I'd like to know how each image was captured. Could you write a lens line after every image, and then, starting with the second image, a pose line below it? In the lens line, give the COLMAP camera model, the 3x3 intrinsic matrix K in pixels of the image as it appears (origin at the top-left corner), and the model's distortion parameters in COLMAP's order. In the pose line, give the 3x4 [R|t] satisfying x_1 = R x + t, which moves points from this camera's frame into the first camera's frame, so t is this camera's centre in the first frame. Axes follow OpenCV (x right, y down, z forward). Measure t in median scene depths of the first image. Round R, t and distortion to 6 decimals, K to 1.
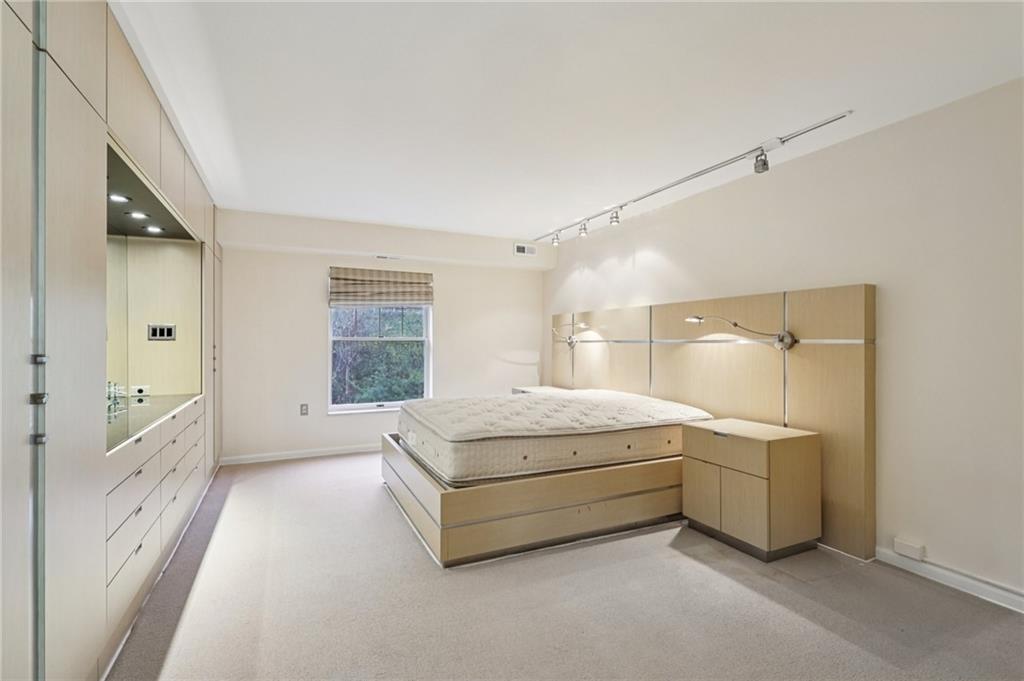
lens RADIAL K [[484.0, 0, 509.5], [0, 484.0, 339.1], [0, 0, 1]] dist [0.005137, 0.000341]
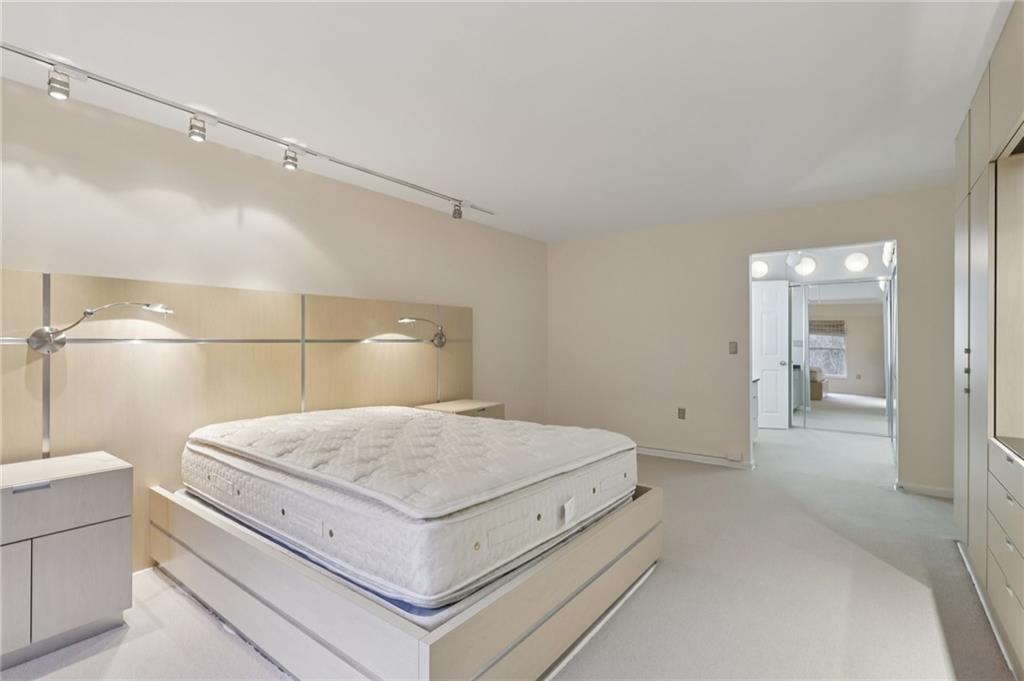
lens RADIAL K [[484.0, 0, 516.0], [0, 484.0, 341.5], [0, 0, 1]] dist [0.005137, 0.000341]
pose [[-0.470268, -0.002935, 0.882519, -0.511900], [-0.009027, 0.999958, -0.001484, 0.004083], [-0.882477, -0.008665, -0.470275, 0.992802]]
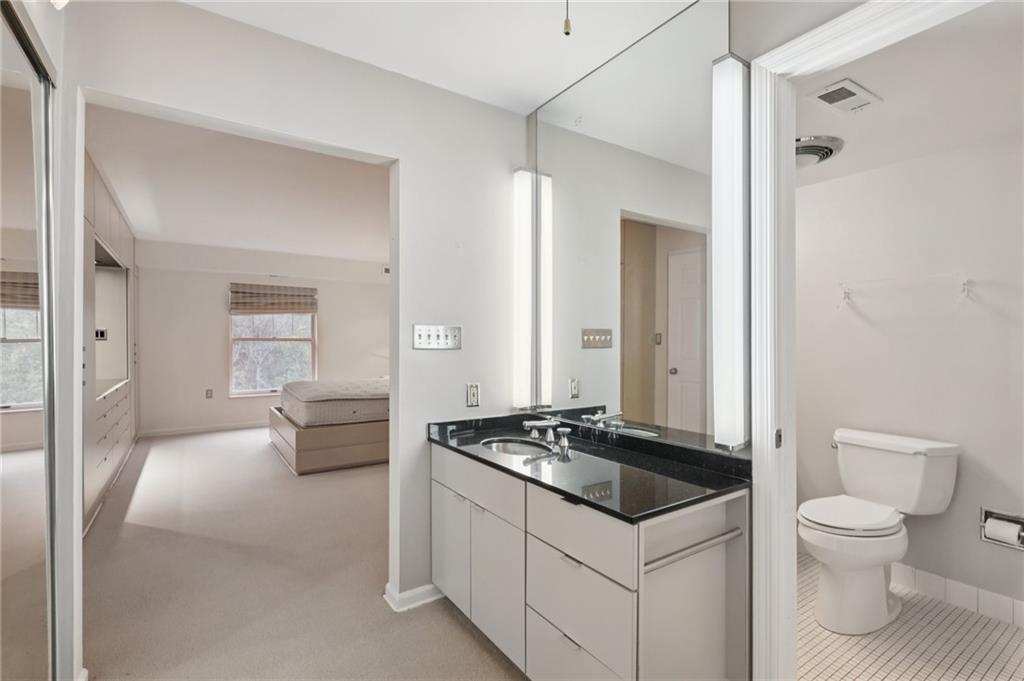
lens RADIAL K [[484.0, 0, 510.2], [0, 484.0, 343.5], [0, 0, 1]] dist [0.005137, 0.000341]
pose [[0.988706, -0.000834, 0.149869, 0.177757], [-0.000672, 0.999950, 0.009998, -0.002035], [-0.149870, -0.009986, 0.988655, -0.401489]]
